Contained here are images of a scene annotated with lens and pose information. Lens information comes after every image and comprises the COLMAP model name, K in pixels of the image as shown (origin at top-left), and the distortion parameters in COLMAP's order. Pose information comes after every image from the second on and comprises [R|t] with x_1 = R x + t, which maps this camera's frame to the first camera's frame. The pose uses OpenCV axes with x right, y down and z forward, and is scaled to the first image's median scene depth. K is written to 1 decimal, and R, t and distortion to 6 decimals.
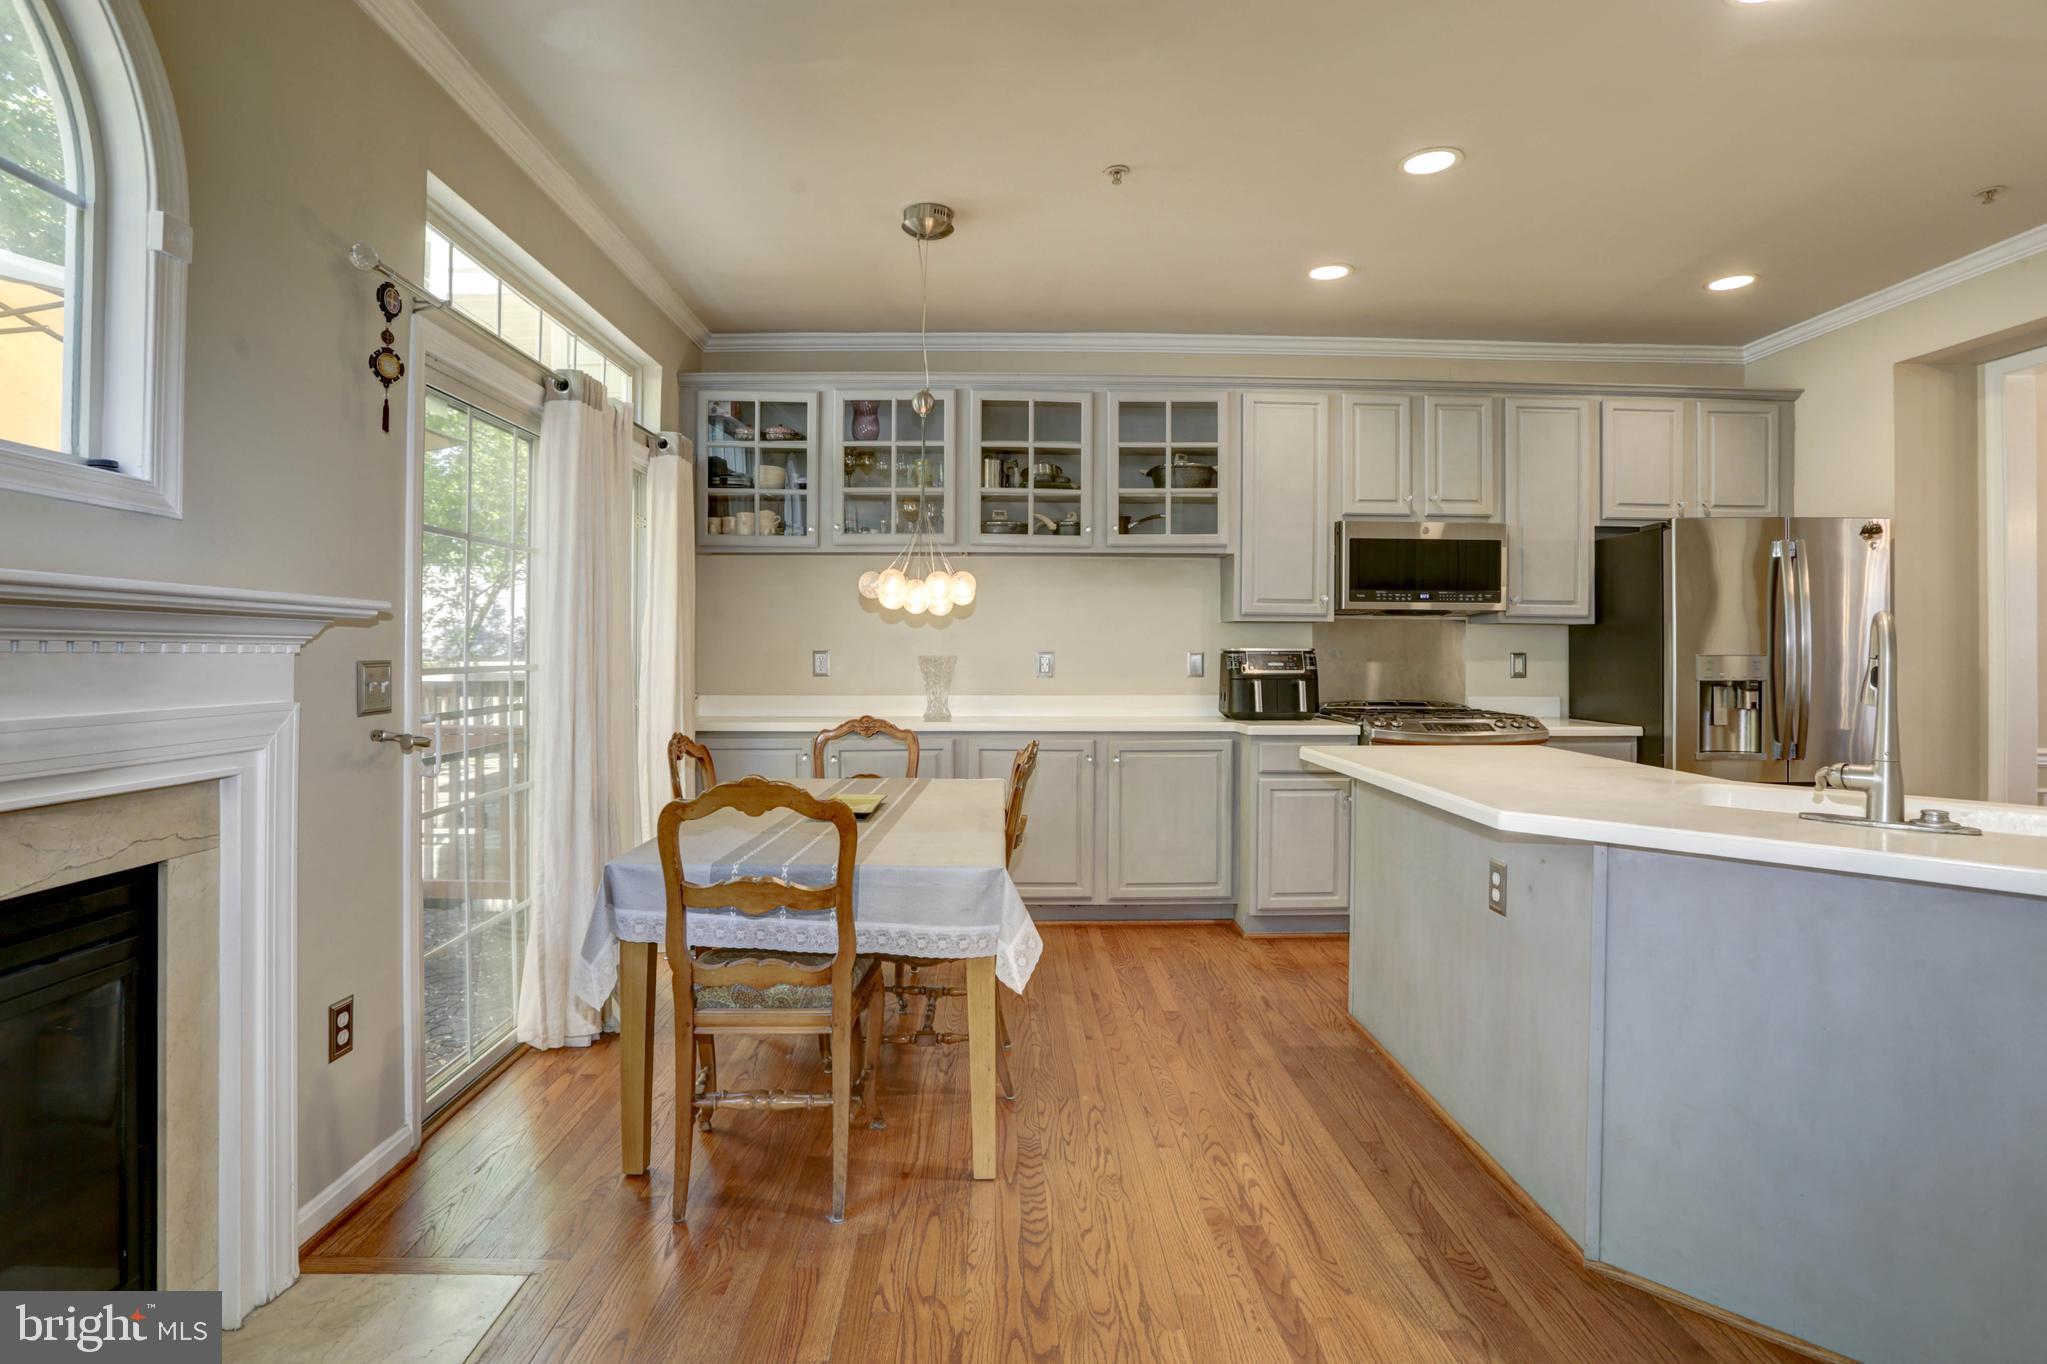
lens RADIAL K [[1036.8, 0, 983.0], [0, 1036.8, 649.5], [0, 0, 1]] dist [-0.089127, 0.044738]
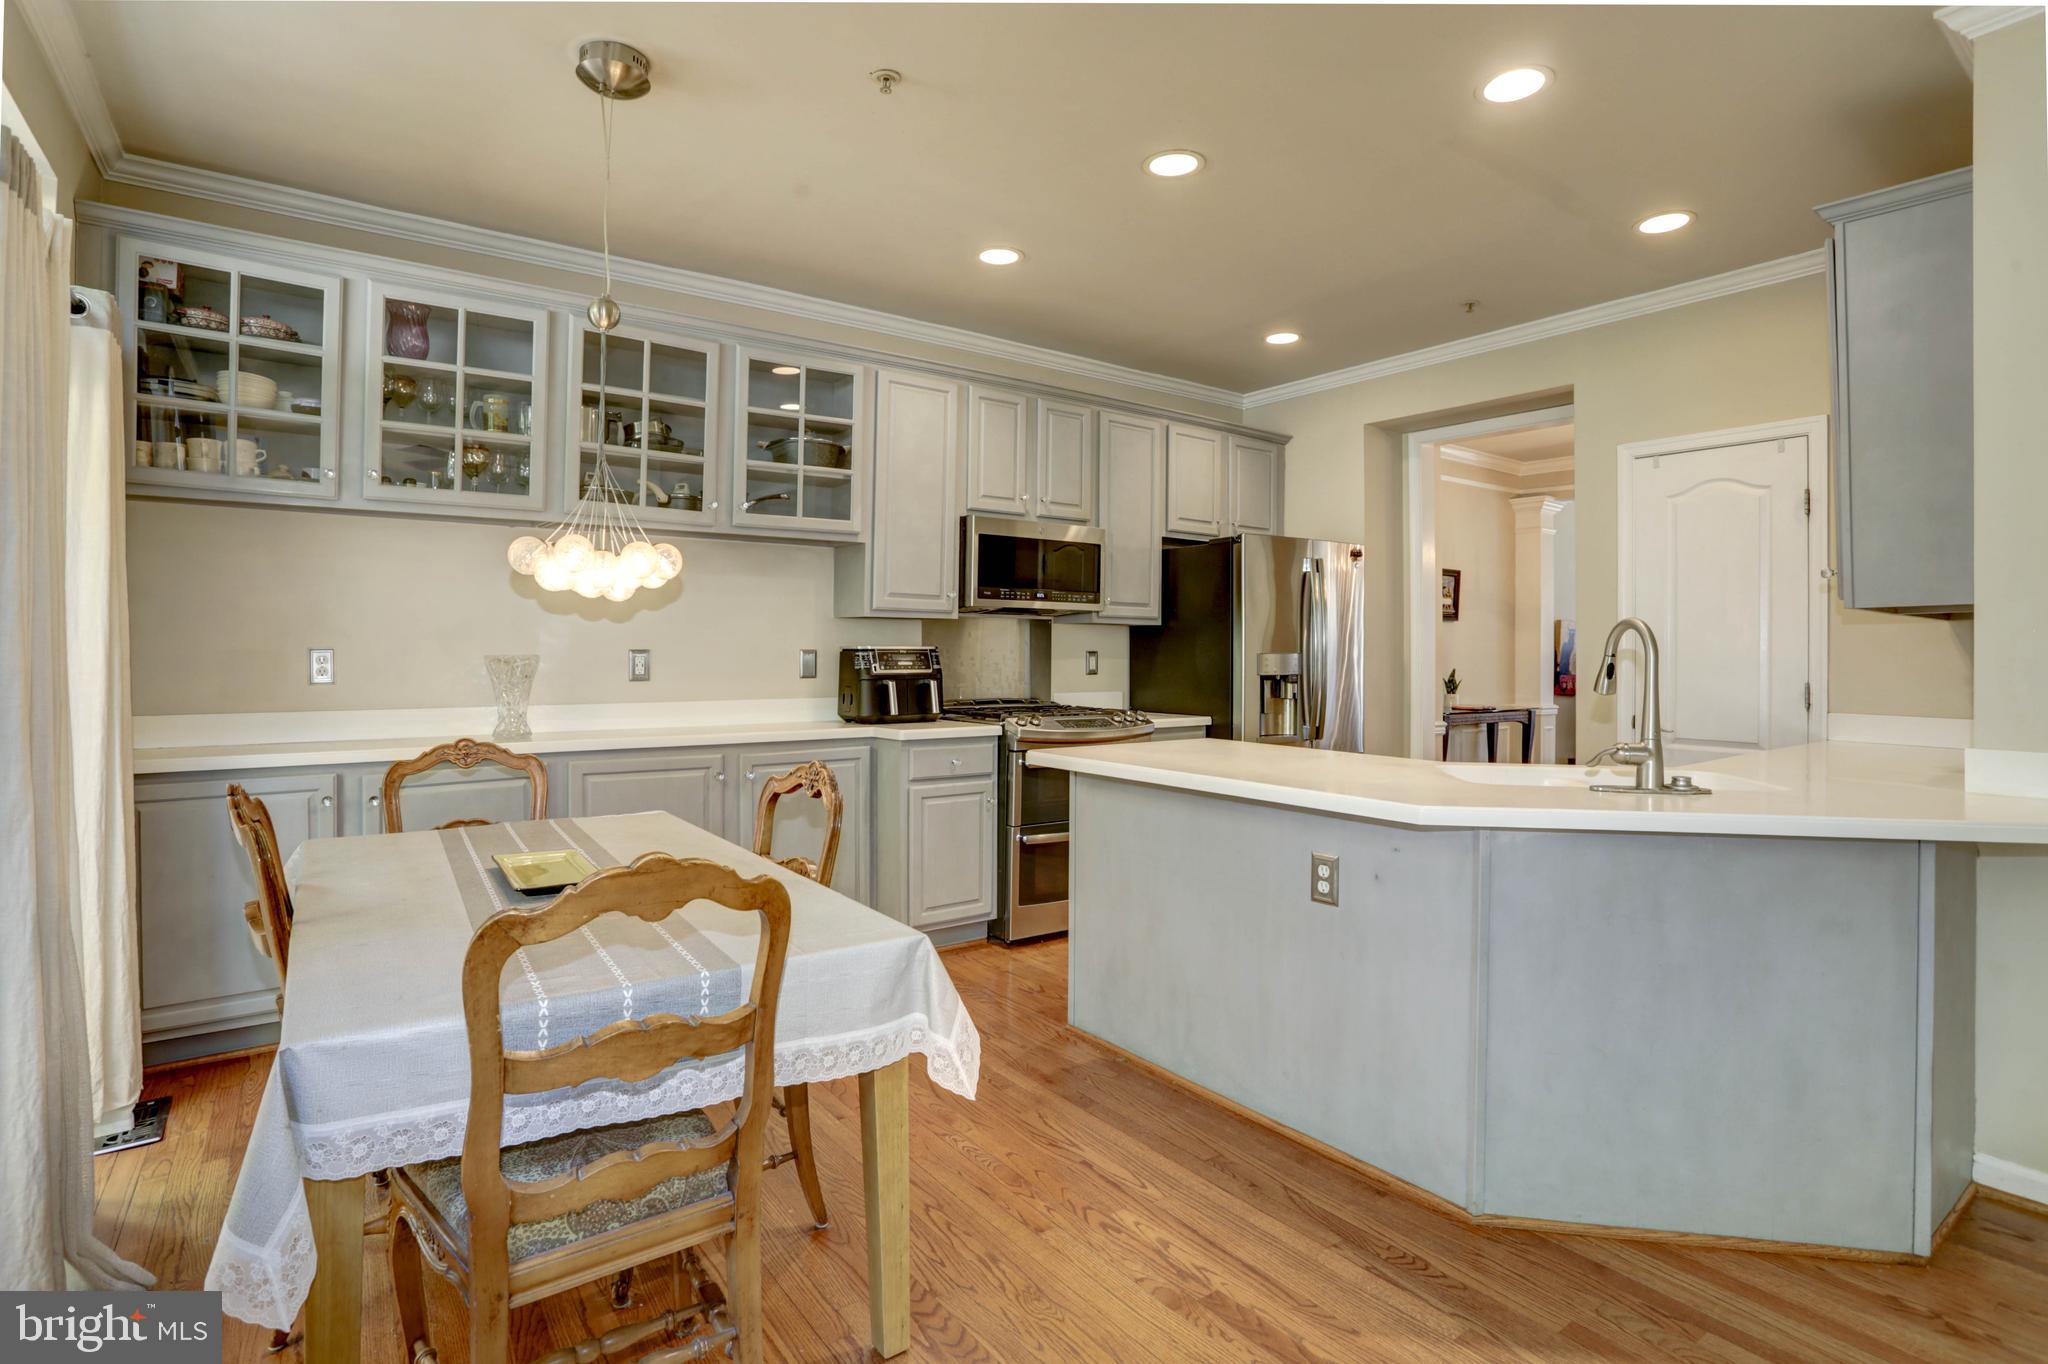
lens RADIAL K [[1028.9, 0, 1024.8], [0, 1028.9, 656.7], [0, 0, 1]] dist [-0.071775, 0.030762]
pose [[0.811458, -0.002769, 0.584404, -0.178560], [-0.002058, 0.999969, 0.007595, 0.000829], [-0.584407, -0.007366, 0.811427, 0.177364]]
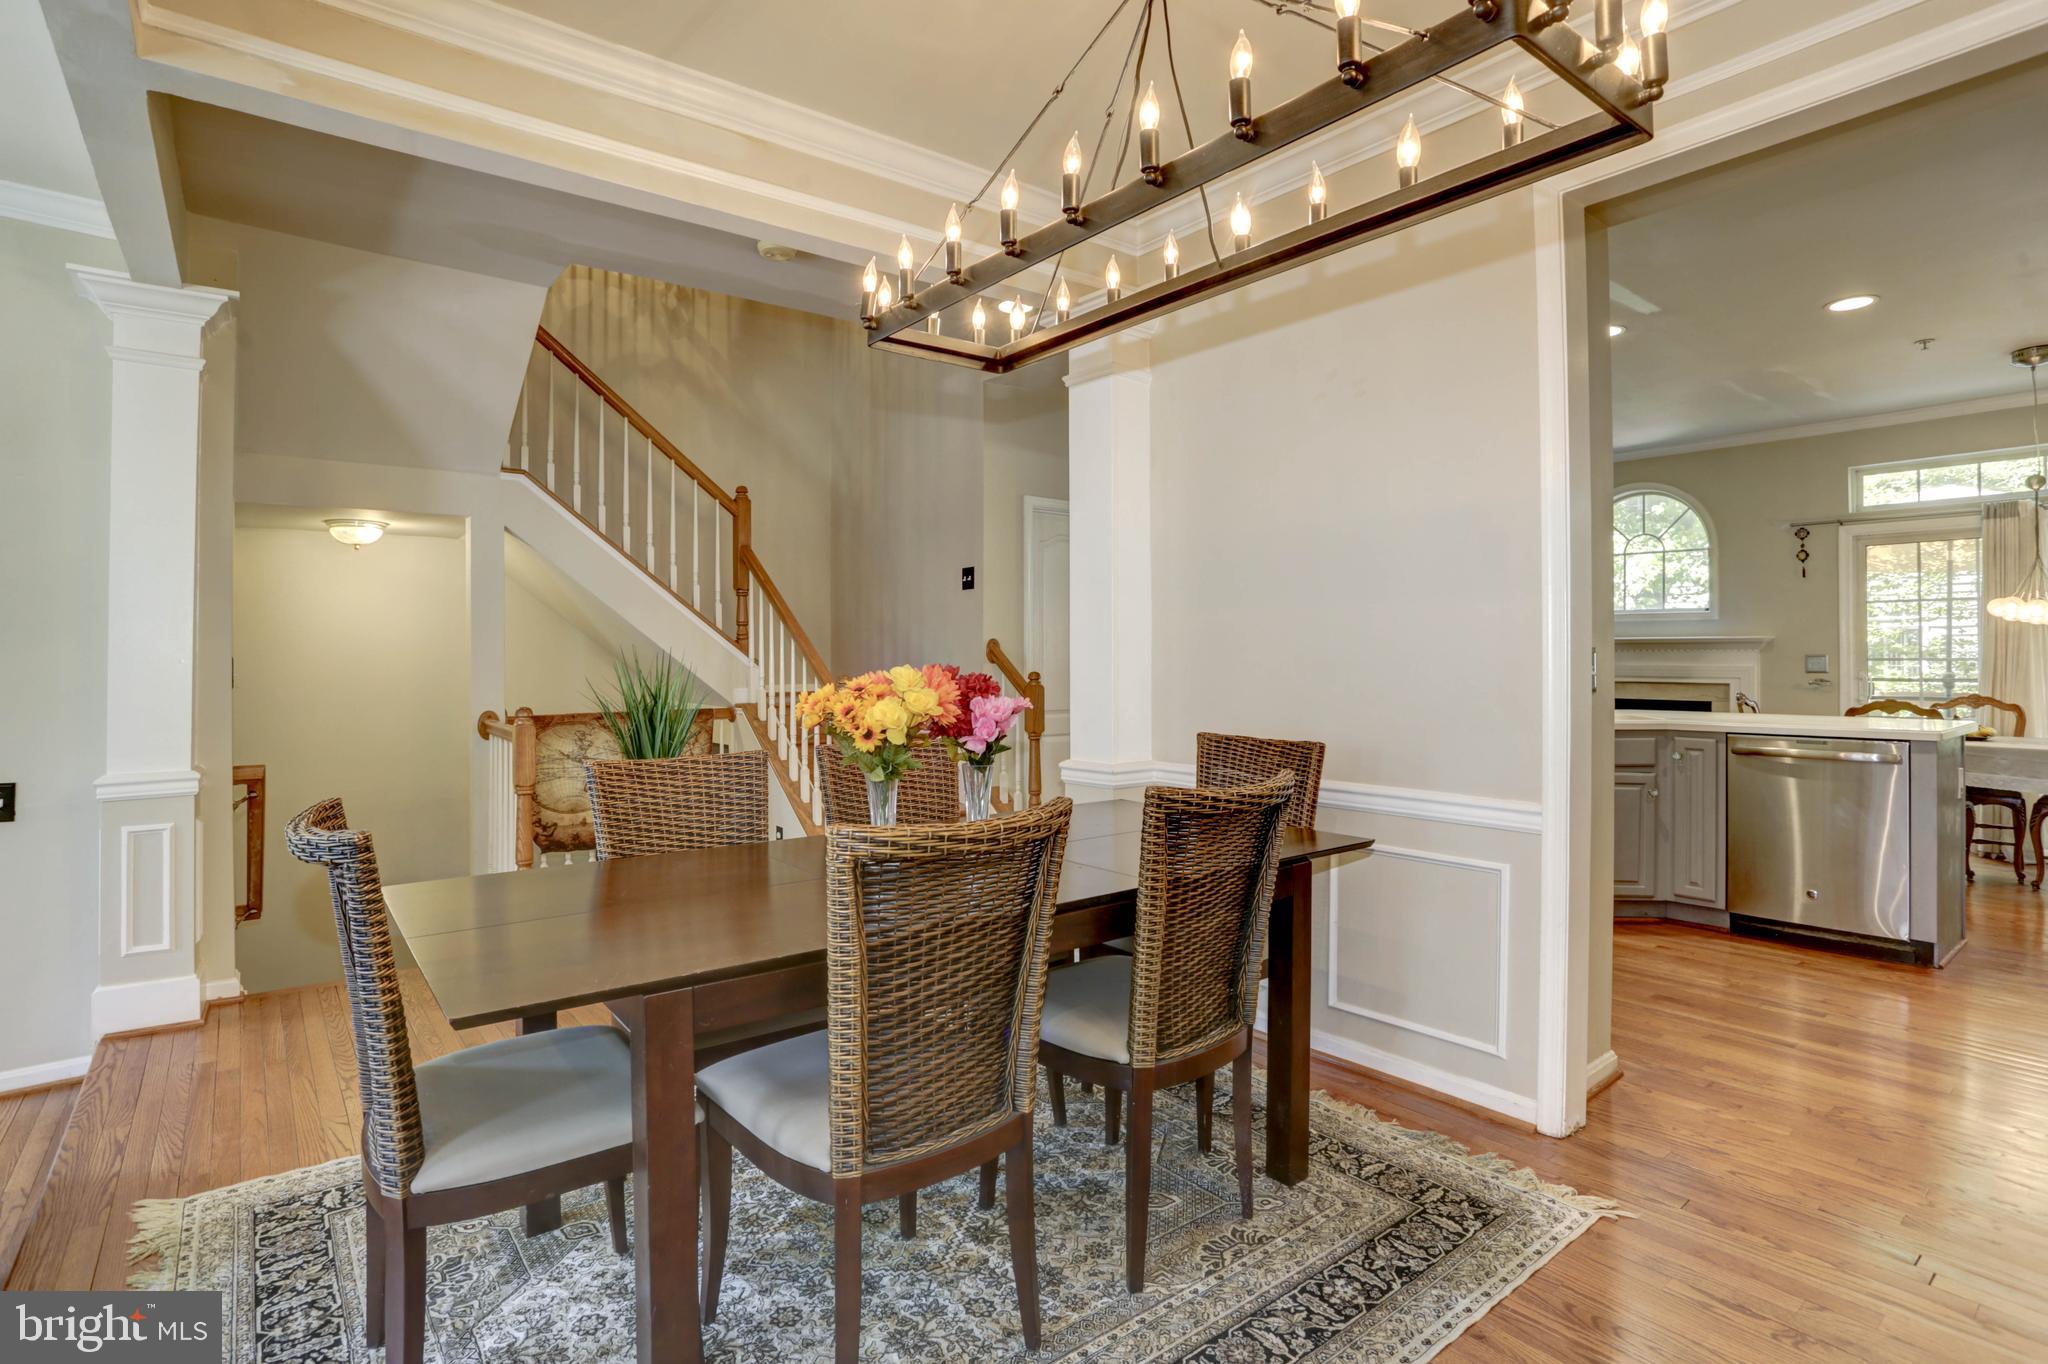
lens RADIAL K [[976.1, 0, 1050.5], [0, 976.1, 648.2], [0, 0, 1]] dist [-0.071951, 0.033618]
pose [[-0.780548, -0.006528, -0.625062, 1.463726], [0.000961, 0.999932, -0.011643, 0.011120], [0.625096, -0.009688, -0.780488, 0.905429]]
